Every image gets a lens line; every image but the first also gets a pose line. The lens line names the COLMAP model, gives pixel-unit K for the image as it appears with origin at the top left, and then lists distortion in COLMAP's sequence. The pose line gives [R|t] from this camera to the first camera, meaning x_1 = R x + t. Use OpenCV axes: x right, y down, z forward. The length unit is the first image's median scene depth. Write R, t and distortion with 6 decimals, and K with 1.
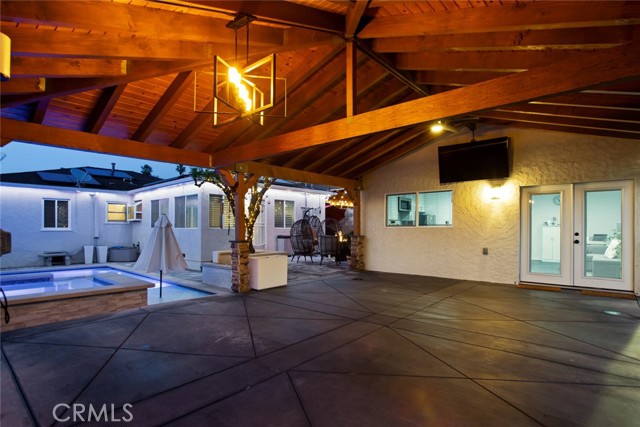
lens RADIAL K [[638.8, 0, 302.8], [0, 638.8, 213.6], [0, 0, 1]] dist [0.212108, 0.003490]
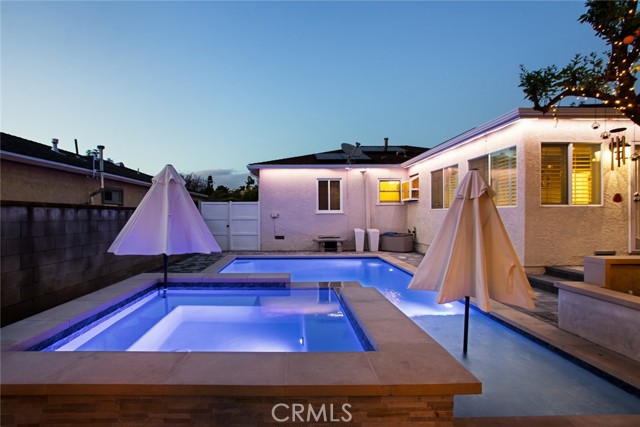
lens RADIAL K [[615.5, 0, 320.0], [0, 615.5, 213.5], [0, 0, 1]] dist [-0.156614, 0.001201]
pose [[0.922439, -0.000208, -0.386143, -0.062544], [0.008960, 0.999742, 0.020864, 0.009133], [0.386039, -0.022705, 0.922203, 0.232368]]
